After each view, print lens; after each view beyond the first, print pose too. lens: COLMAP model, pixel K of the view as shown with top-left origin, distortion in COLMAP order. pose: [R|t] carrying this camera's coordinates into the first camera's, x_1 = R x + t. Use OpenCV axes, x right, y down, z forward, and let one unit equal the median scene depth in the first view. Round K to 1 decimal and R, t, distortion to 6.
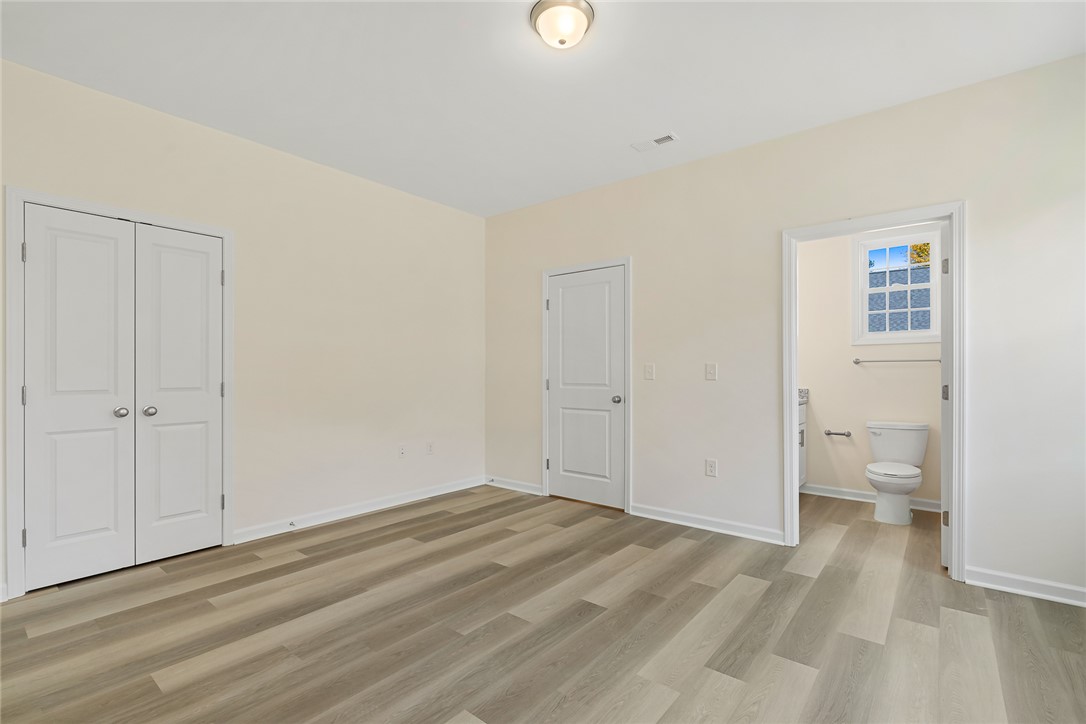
lens RADIAL K [[500.3, 0, 533.5], [0, 500.3, 369.2], [0, 0, 1]] dist [-0.000788, 0.000177]
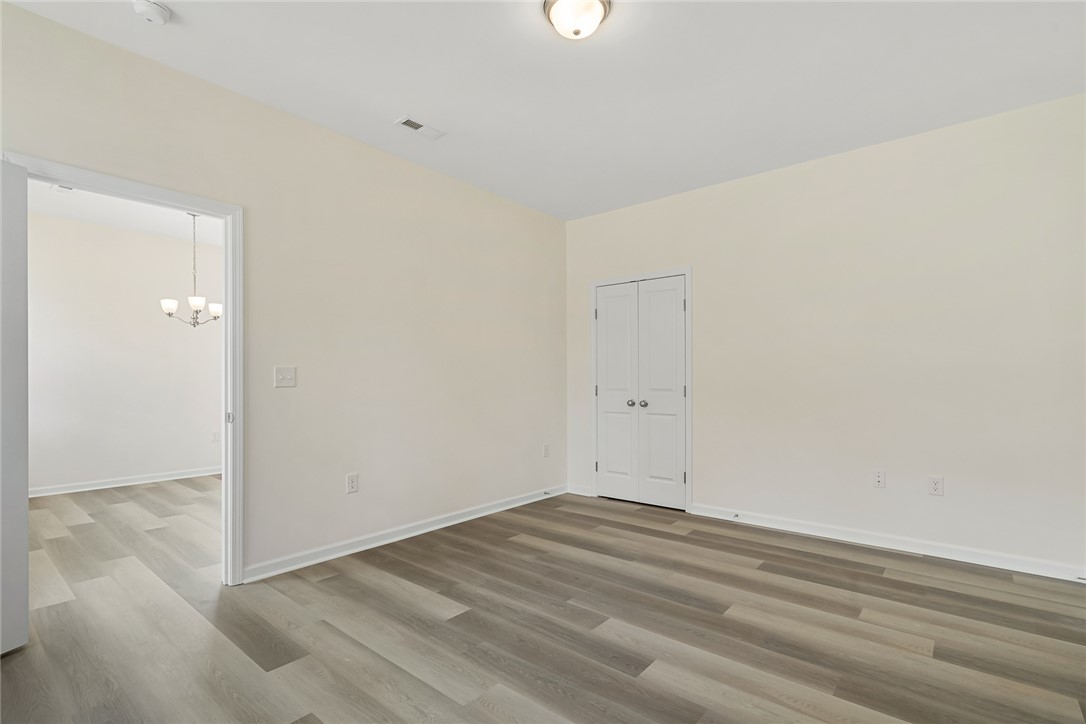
lens RADIAL K [[500.3, 0, 533.5], [0, 500.3, 369.2], [0, 0, 1]] dist [-0.000788, 0.000177]
pose [[-0.006020, -0.018059, -0.999819, 0.743183], [0.006740, 0.999813, -0.018100, 0.004538], [0.999959, -0.006848, -0.005897, 0.663448]]
